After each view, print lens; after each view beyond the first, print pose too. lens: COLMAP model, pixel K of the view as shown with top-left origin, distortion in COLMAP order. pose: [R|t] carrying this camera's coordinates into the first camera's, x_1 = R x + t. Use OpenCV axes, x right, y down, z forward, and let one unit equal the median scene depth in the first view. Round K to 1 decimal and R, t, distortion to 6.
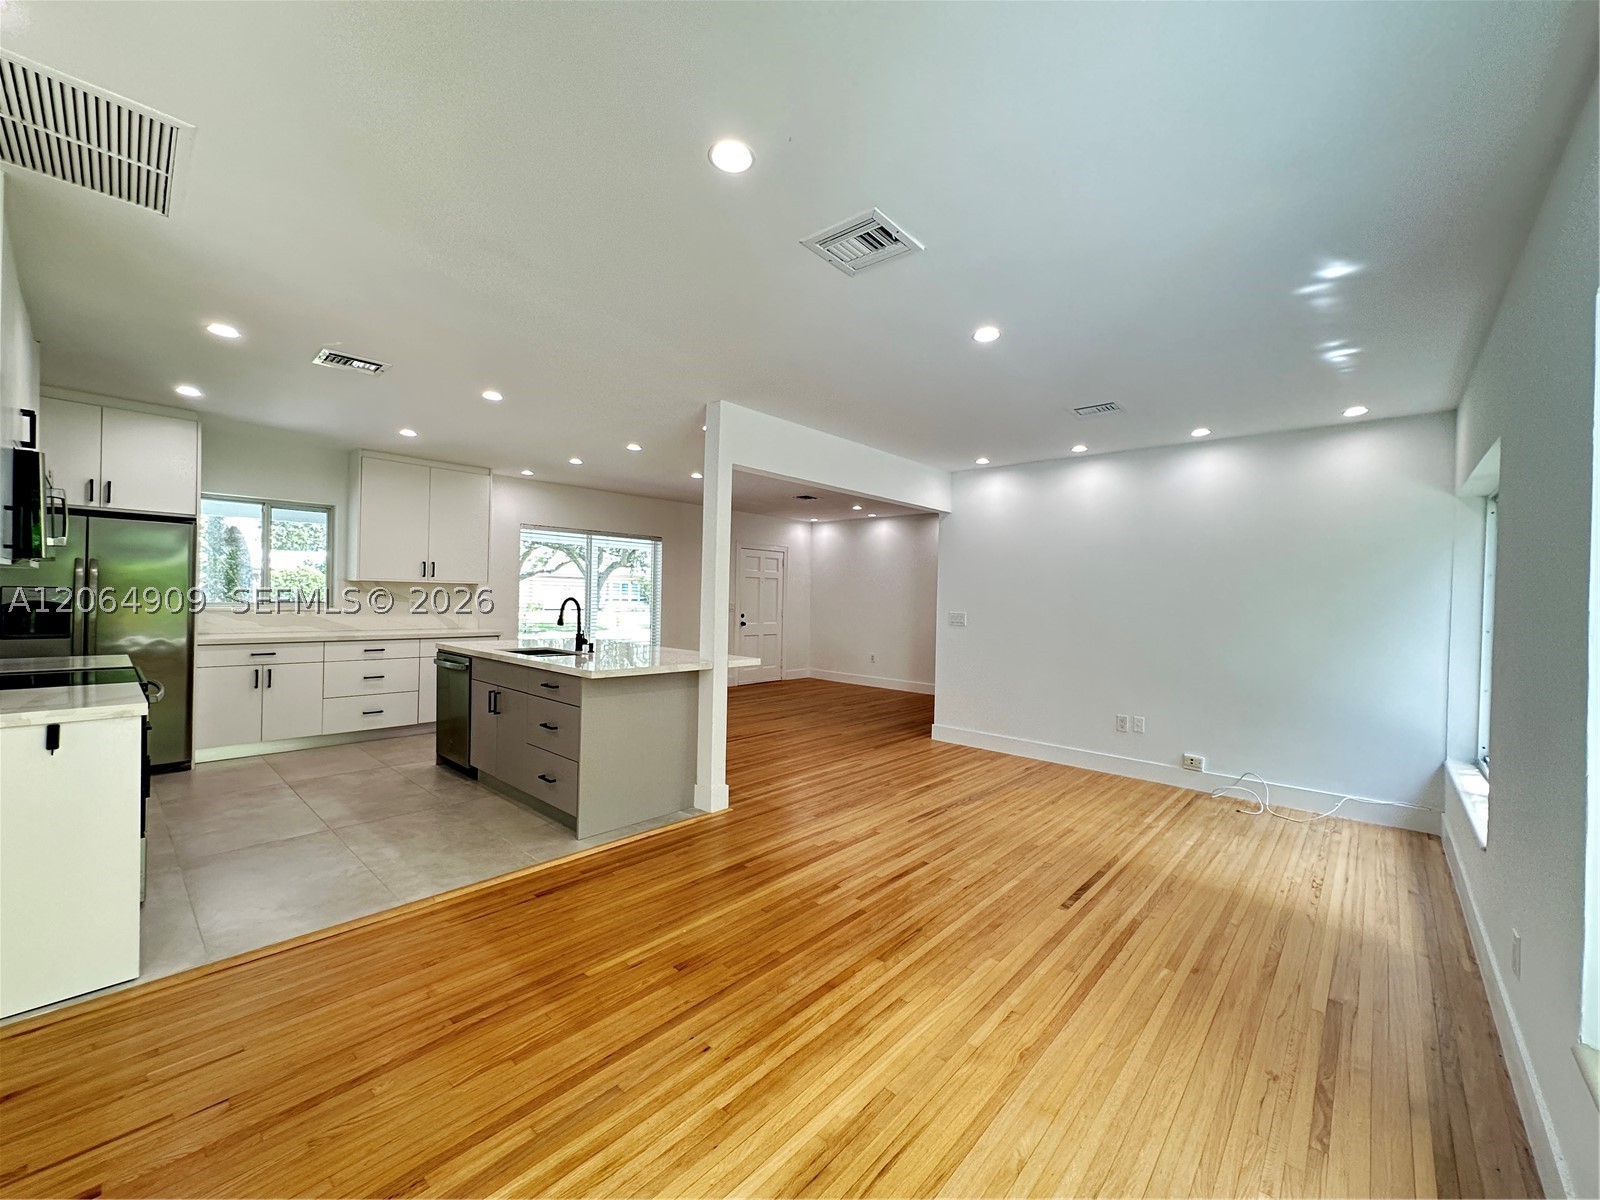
lens RADIAL K [[638.6, 0, 800.0], [0, 638.6, 600.0], [0, 0, 1]] dist [-0.000926, 0.000489]
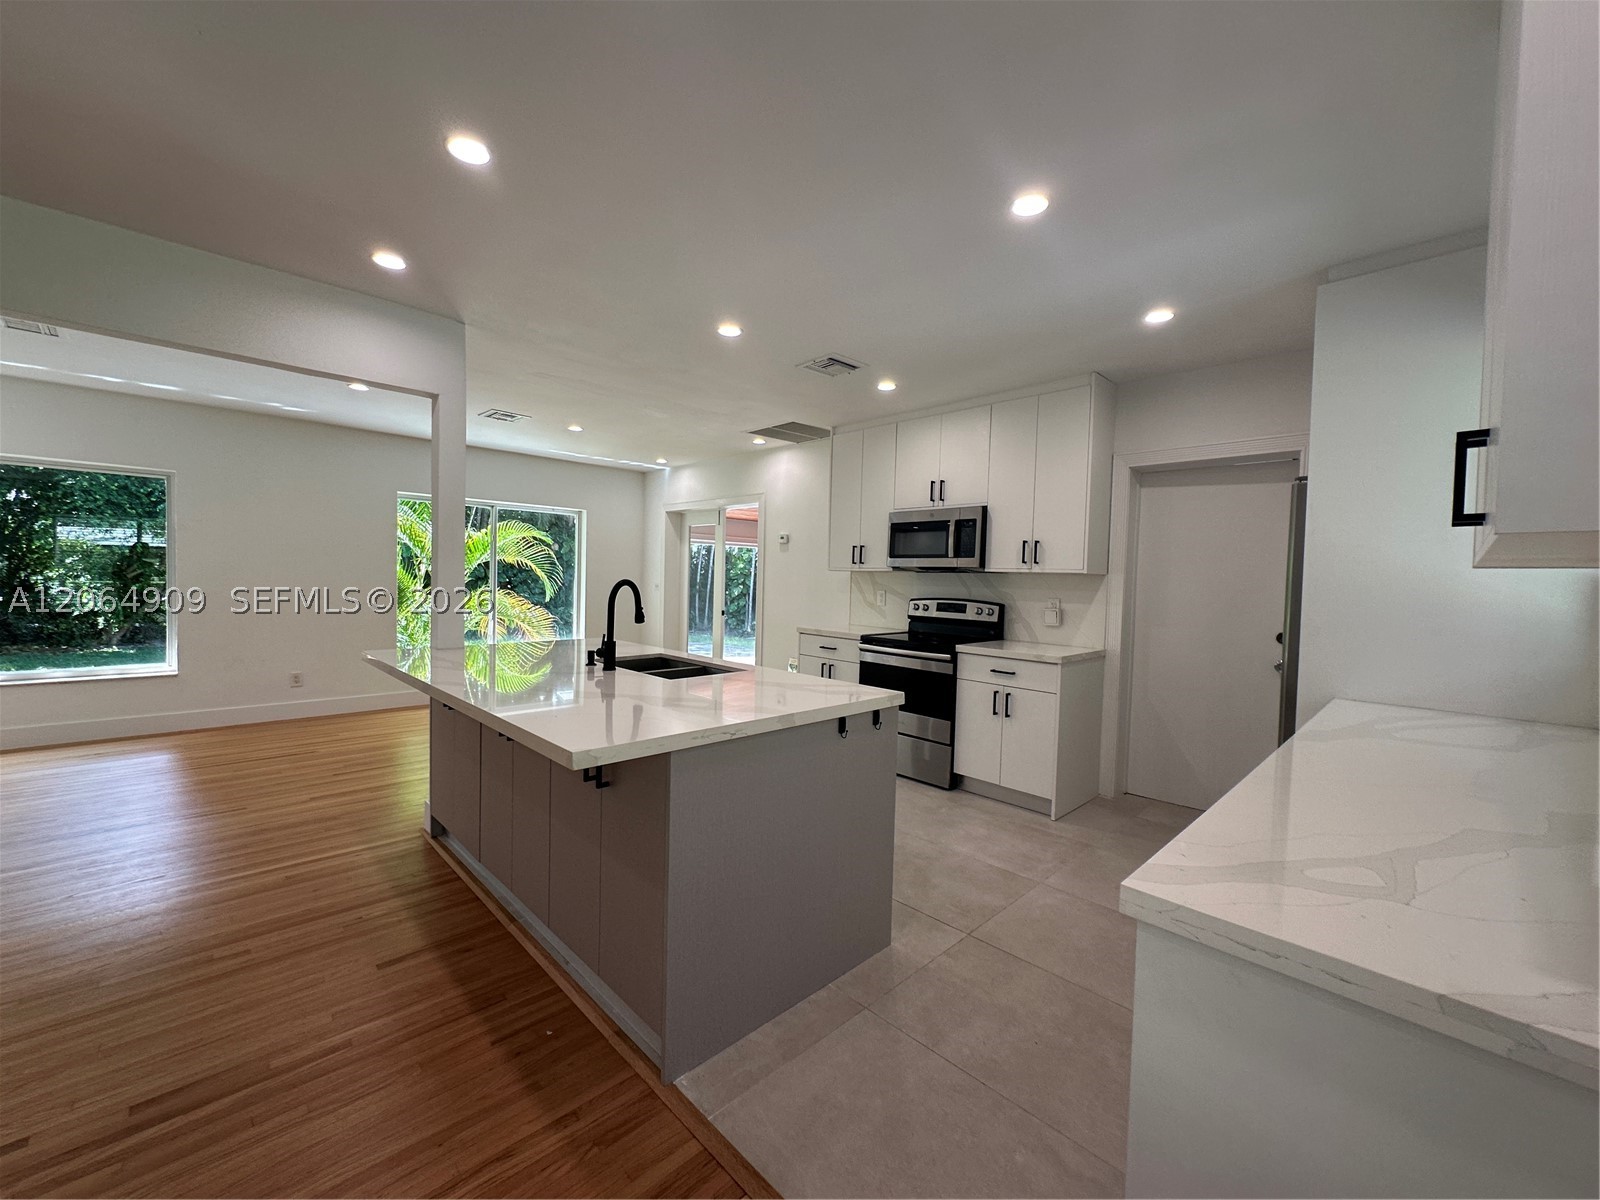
lens RADIAL K [[638.6, 0, 800.0], [0, 638.6, 600.0], [0, 0, 1]] dist [-0.000926, 0.000489]
pose [[-0.996641, -0.053152, 0.062308, -0.594793], [-0.050416, 0.997728, 0.044687, -0.021823], [-0.064541, 0.041396, -0.997056, 1.688805]]
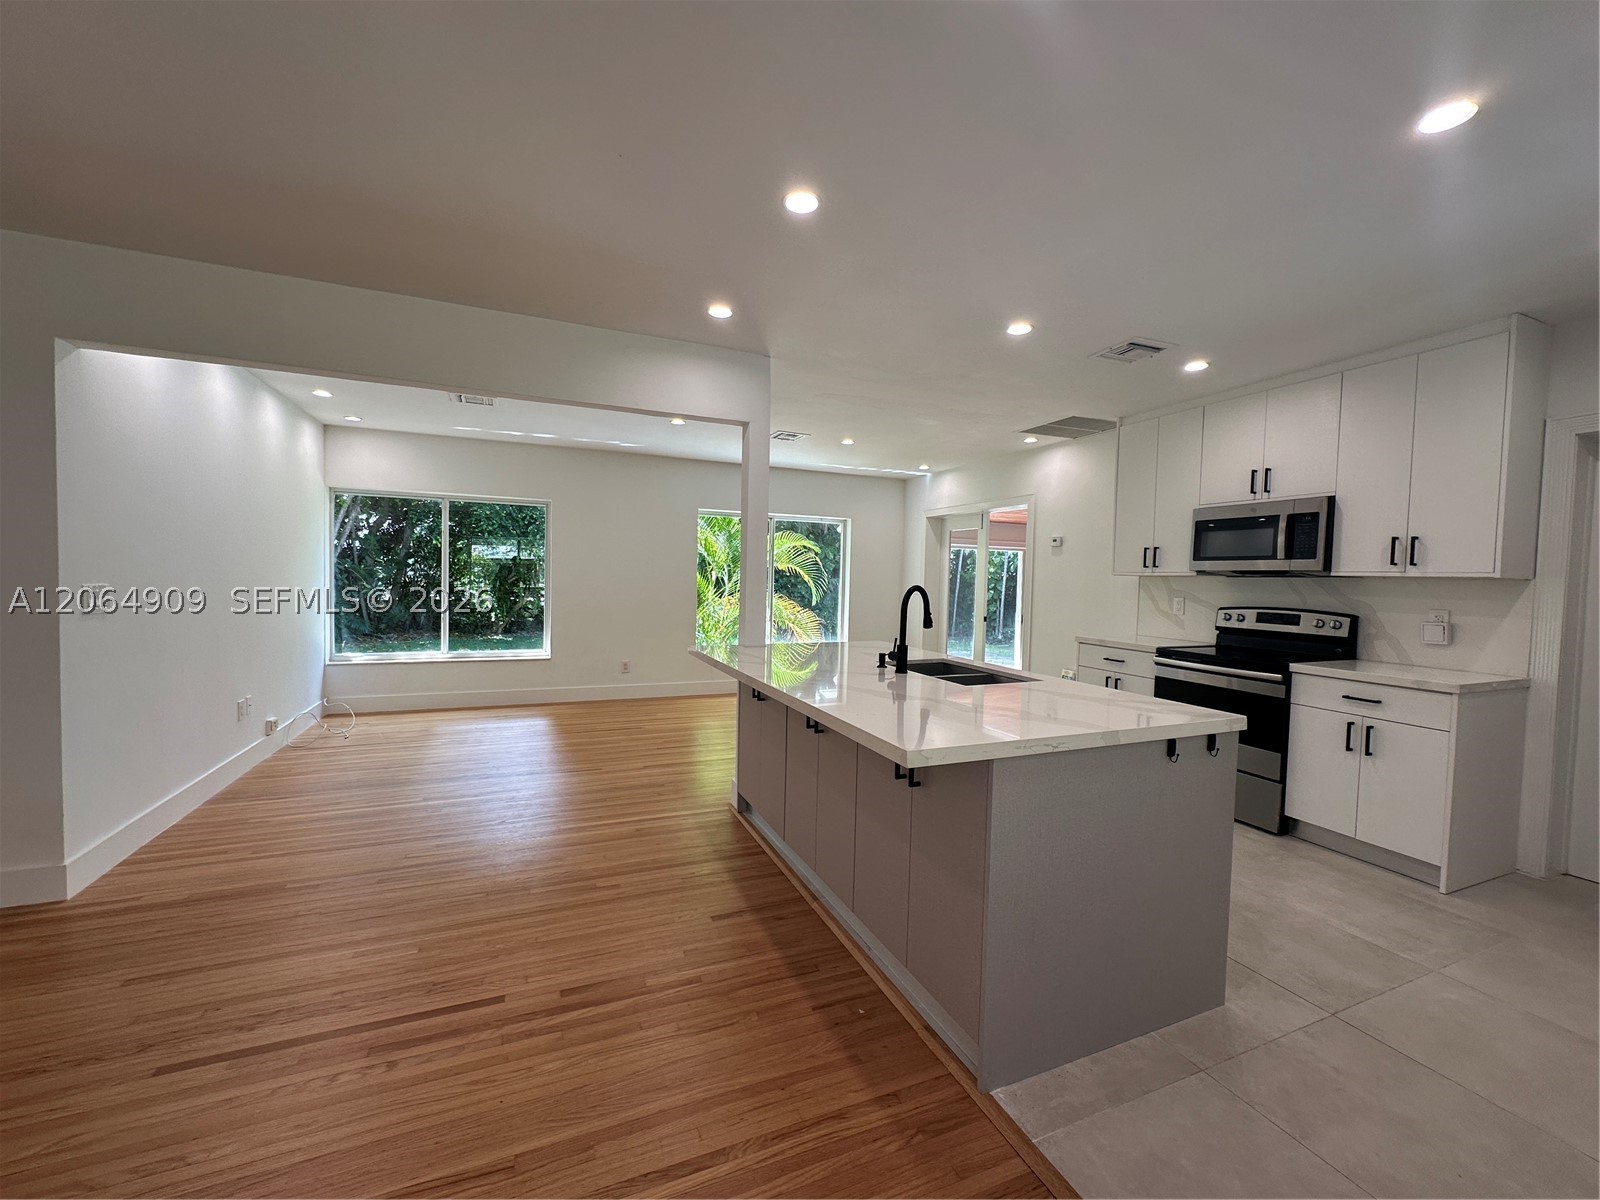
lens RADIAL K [[639.1, 0, 800.0], [0, 639.1, 600.0], [0, 0, 1]] dist [-0.000462, 0.000084]
pose [[-0.904875, -0.061953, 0.421145, -0.548464], [-0.042739, 0.997576, 0.054920, -0.020850], [-0.423527, 0.031697, -0.905329, 1.707735]]
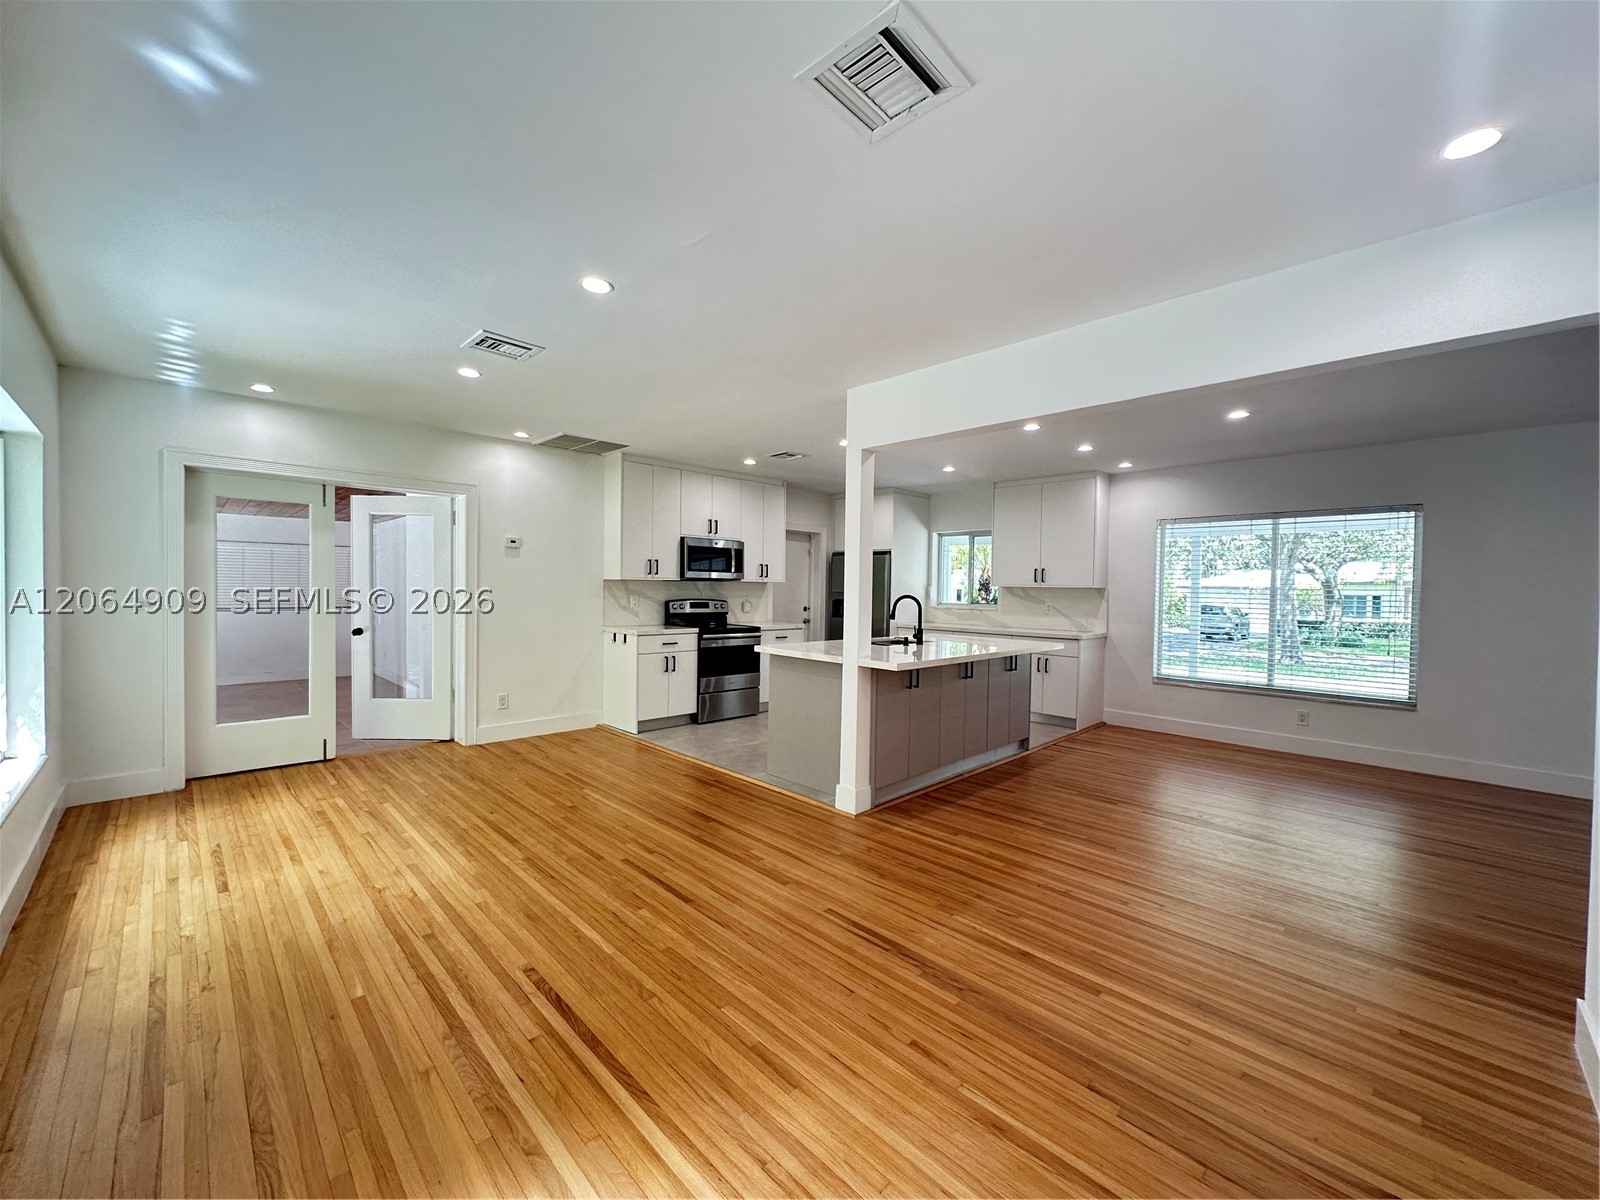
lens RADIAL K [[638.6, 0, 800.0], [0, 638.6, 600.0], [0, 0, 1]] dist [-0.000926, 0.000489]
pose [[-0.056921, -0.004616, -0.998368, 0.798287], [-0.025056, 0.999681, -0.003194, 0.013021], [0.998064, 0.024834, -0.057018, 0.922870]]
